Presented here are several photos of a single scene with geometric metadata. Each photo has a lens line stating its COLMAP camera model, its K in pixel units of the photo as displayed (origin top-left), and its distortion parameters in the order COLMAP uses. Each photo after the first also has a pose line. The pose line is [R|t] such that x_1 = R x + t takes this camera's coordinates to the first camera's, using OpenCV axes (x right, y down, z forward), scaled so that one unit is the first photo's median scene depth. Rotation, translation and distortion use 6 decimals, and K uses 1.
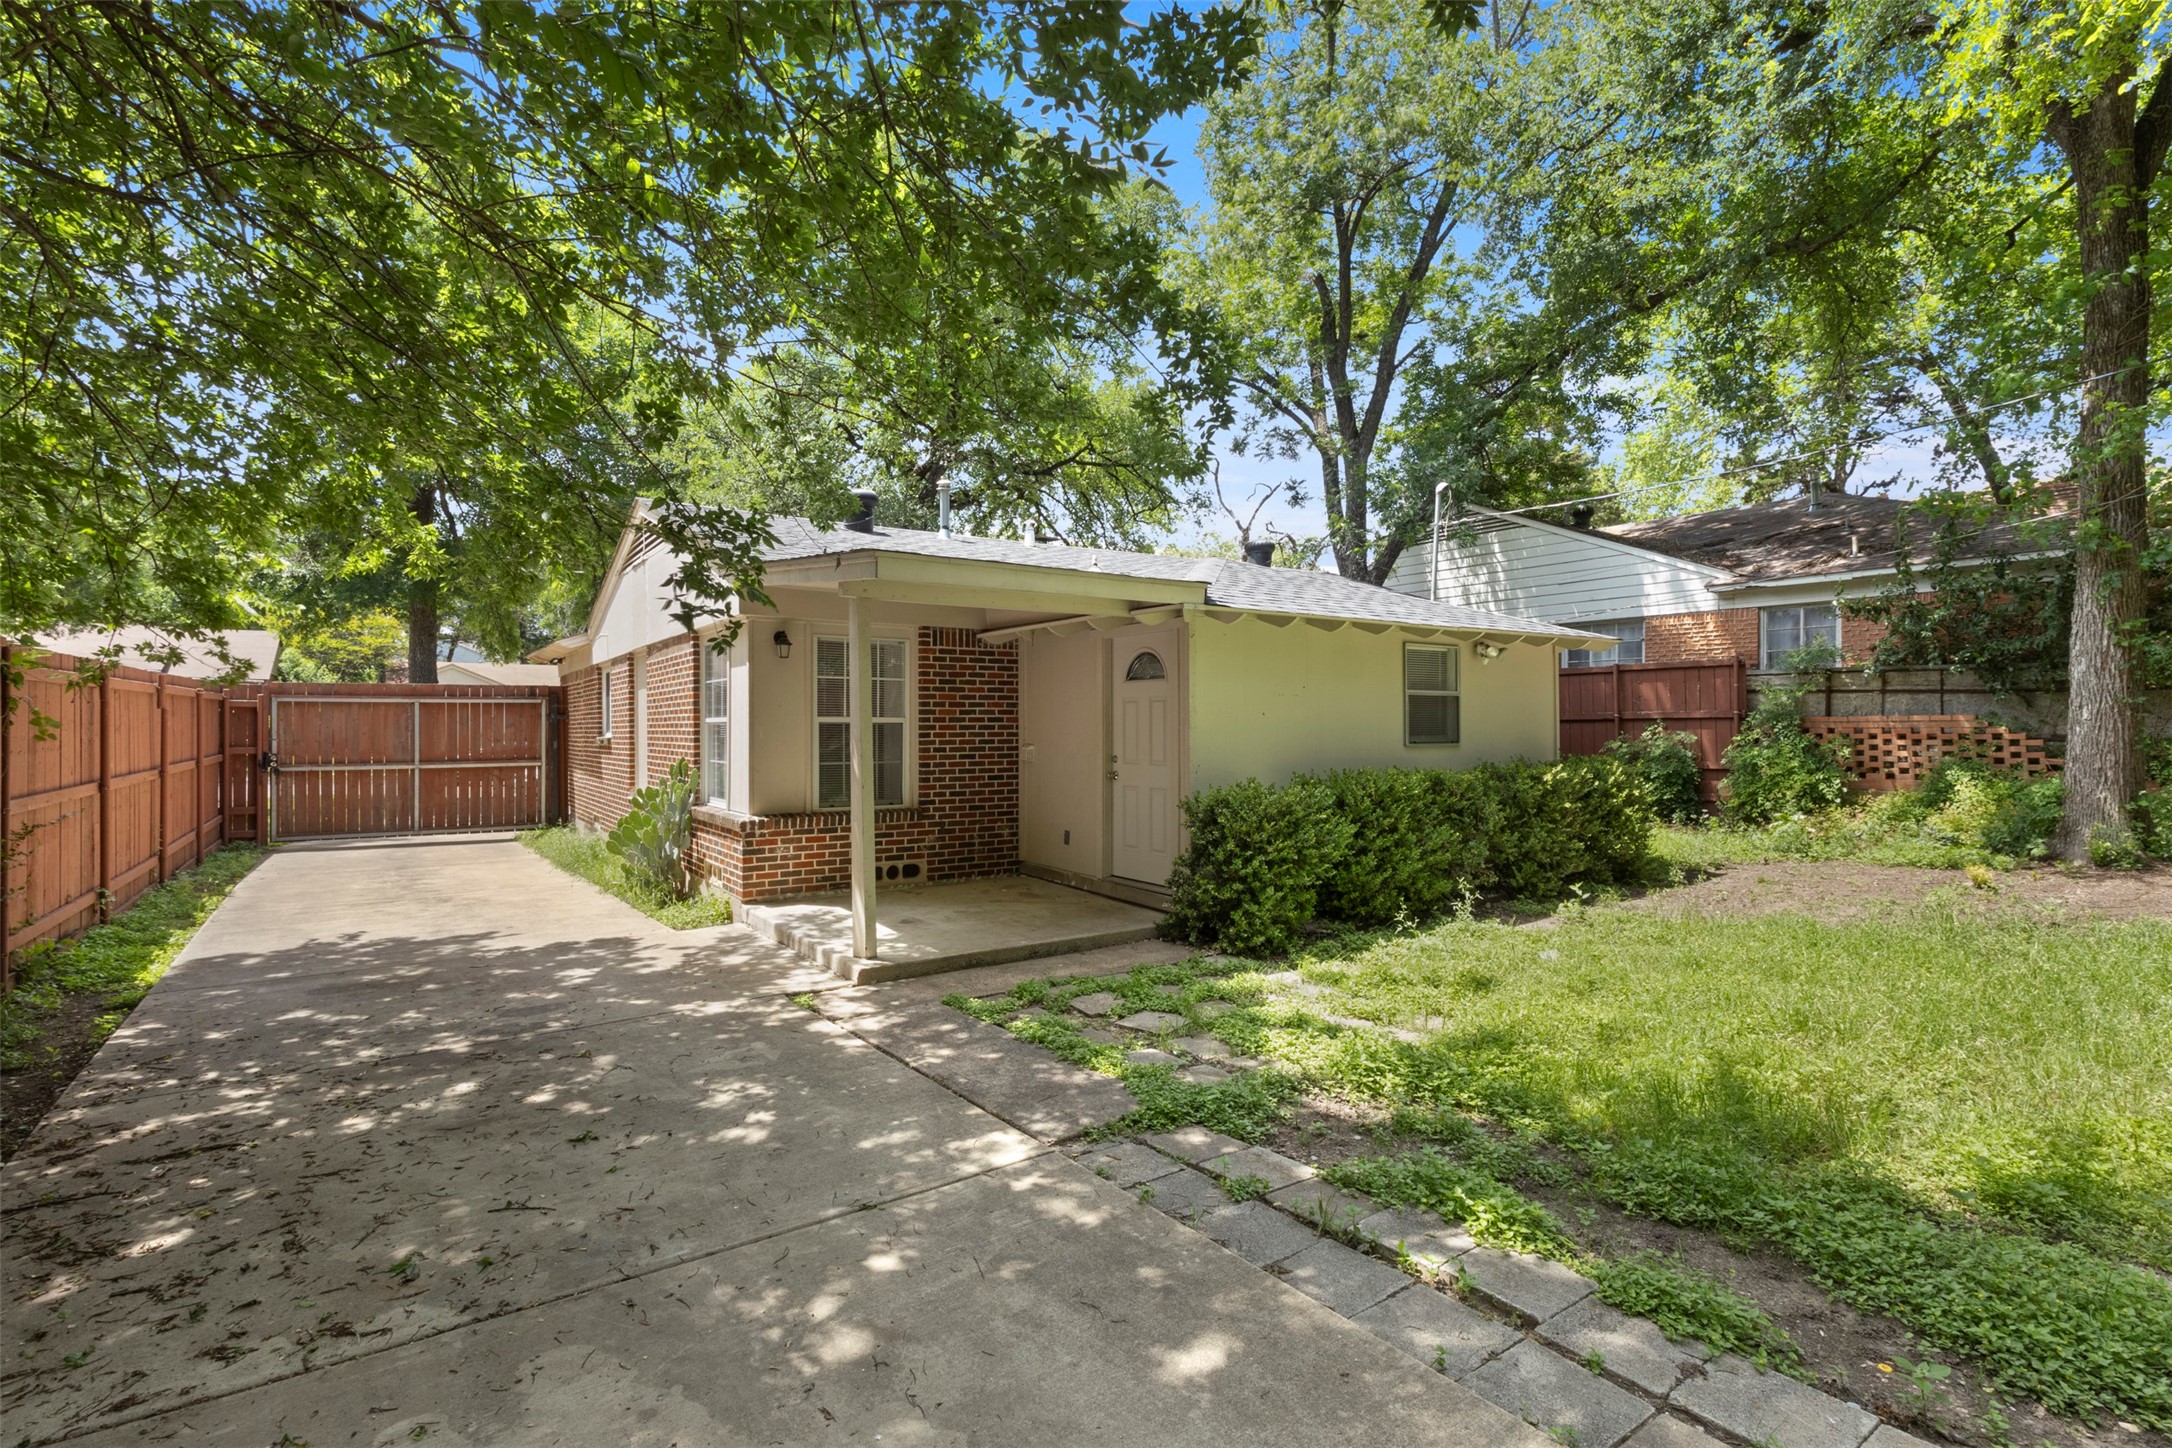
lens RADIAL K [[1003.9, 0, 1092.0], [0, 1003.9, 723.8], [0, 0, 1]] dist [-0.001205, -0.000178]
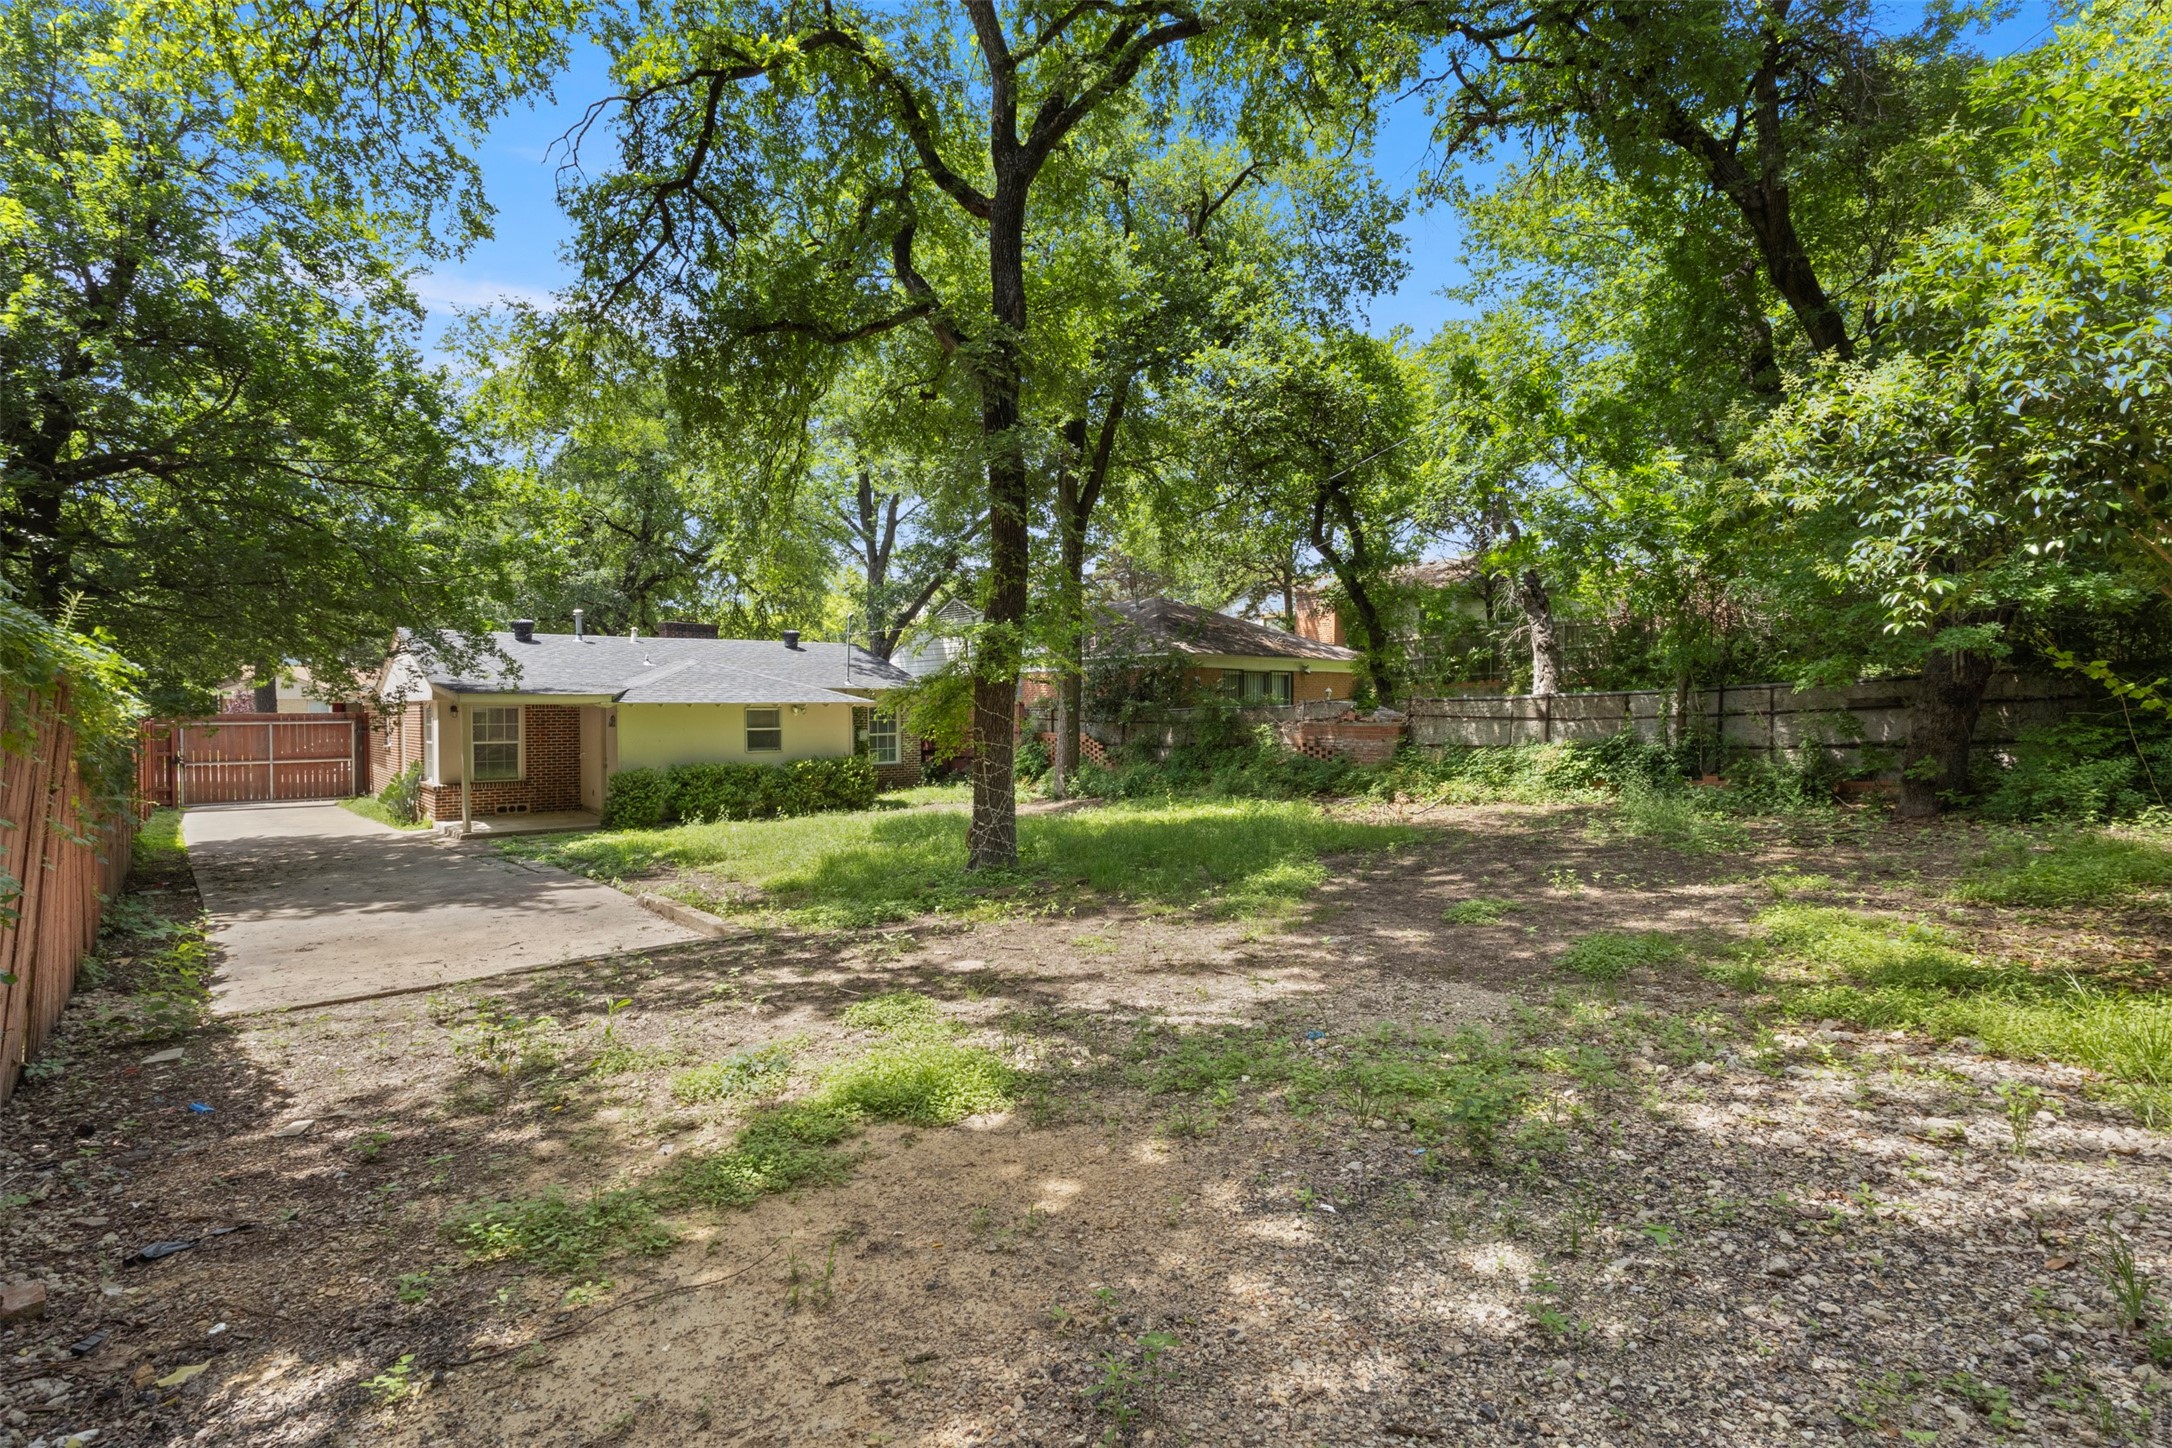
lens RADIAL K [[1003.9, 0, 1079.6], [0, 1003.9, 720.0], [0, 0, 1]] dist [-0.001205, -0.000178]
pose [[0.993056, -0.005164, 0.117530, 0.621864], [0.003029, 0.999827, 0.018341, -0.071127], [-0.117604, -0.017858, 0.992900, -1.083499]]
